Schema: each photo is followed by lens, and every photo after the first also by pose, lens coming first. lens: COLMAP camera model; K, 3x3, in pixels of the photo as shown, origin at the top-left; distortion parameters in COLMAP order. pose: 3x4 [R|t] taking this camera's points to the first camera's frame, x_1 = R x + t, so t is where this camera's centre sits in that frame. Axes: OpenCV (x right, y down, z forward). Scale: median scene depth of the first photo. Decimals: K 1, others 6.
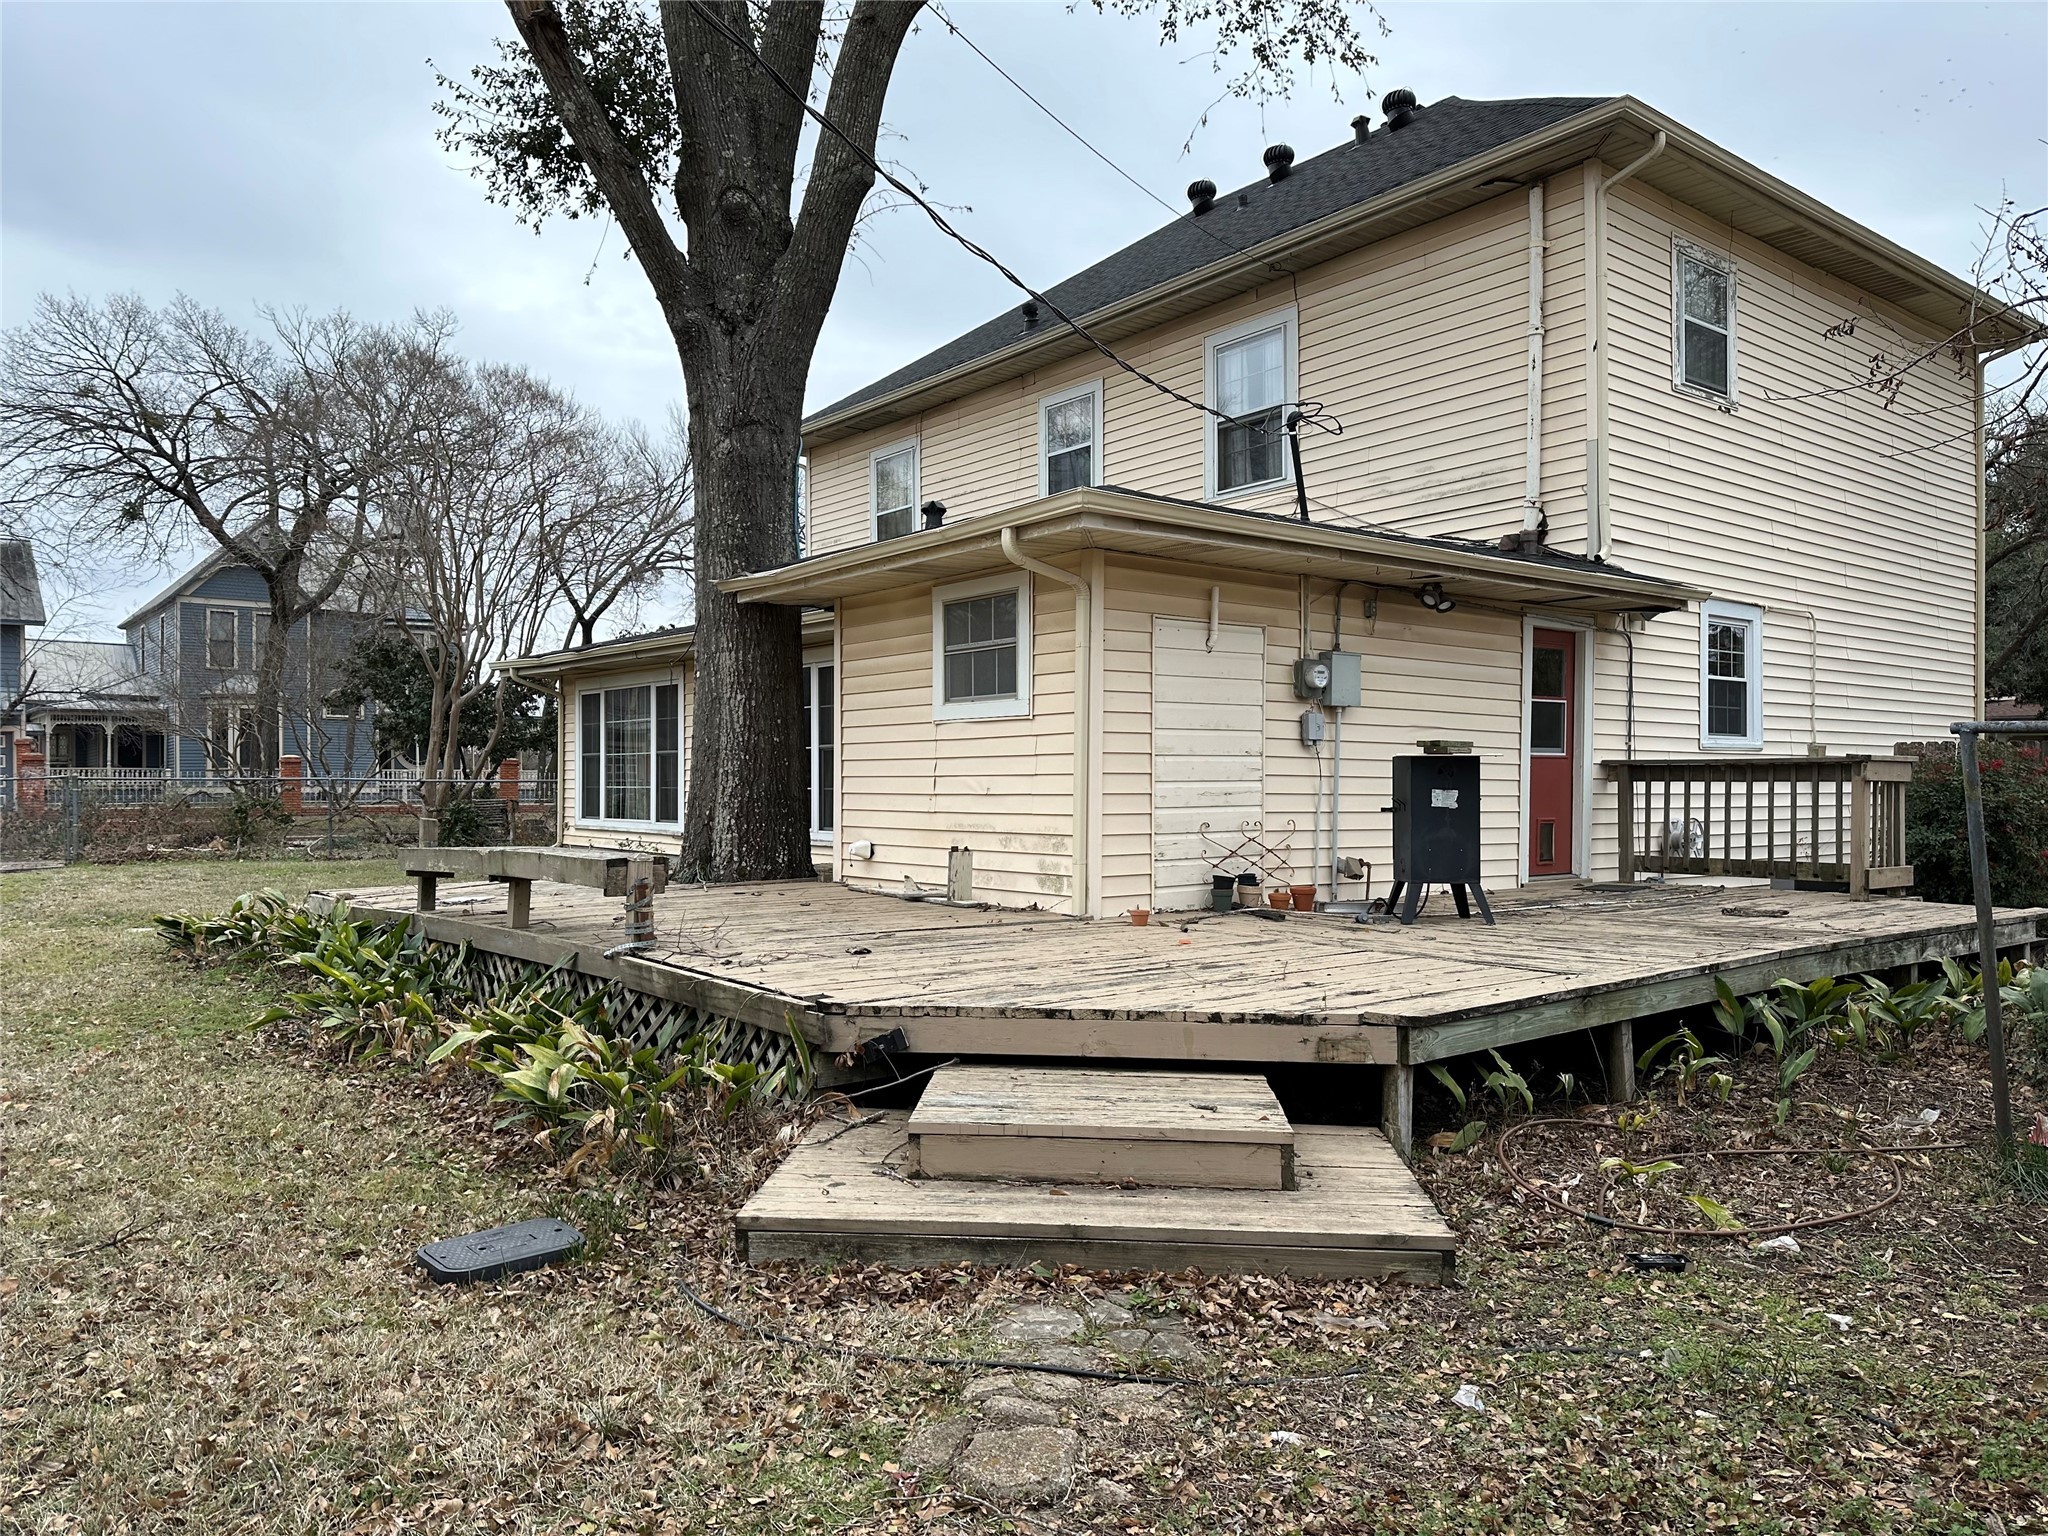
lens RADIAL K [[1422.7, 0, 1041.7], [0, 1422.7, 774.3], [0, 0, 1]] dist [0.115972, -0.164356]
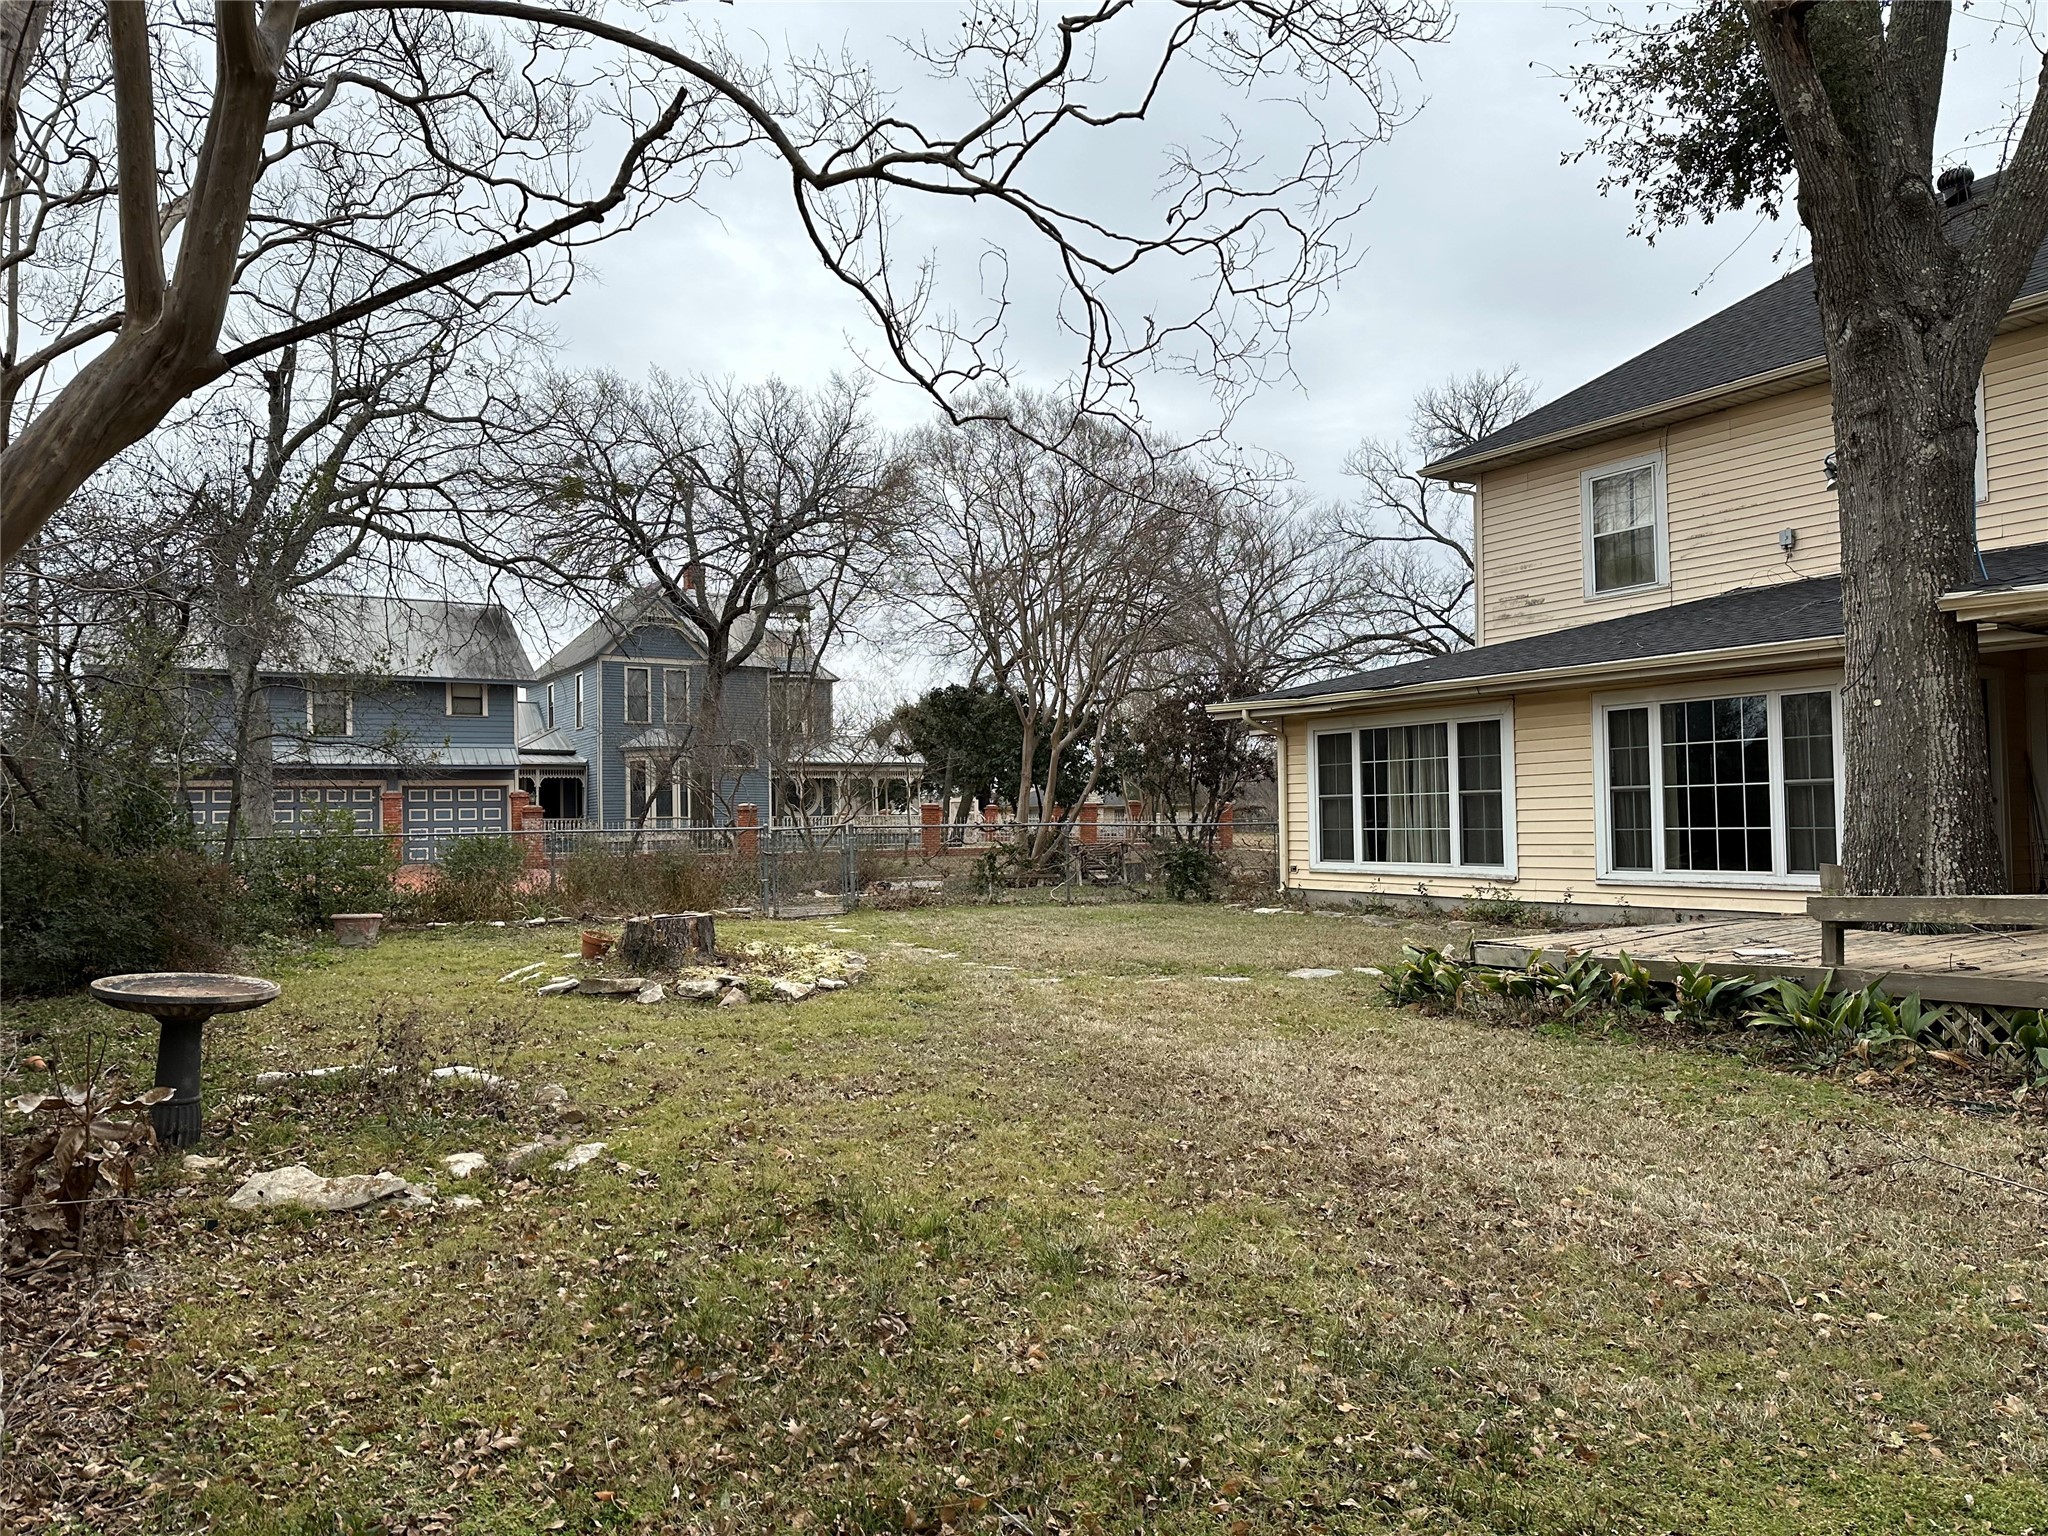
lens RADIAL K [[1422.7, 0, 1041.7], [0, 1422.7, 774.3], [0, 0, 1]] dist [0.115972, -0.164356]
pose [[0.992187, -0.014696, -0.123893, -0.383735], [0.010980, 0.999470, -0.030630, -0.001143], [0.124278, 0.029030, 0.991823, 0.013997]]
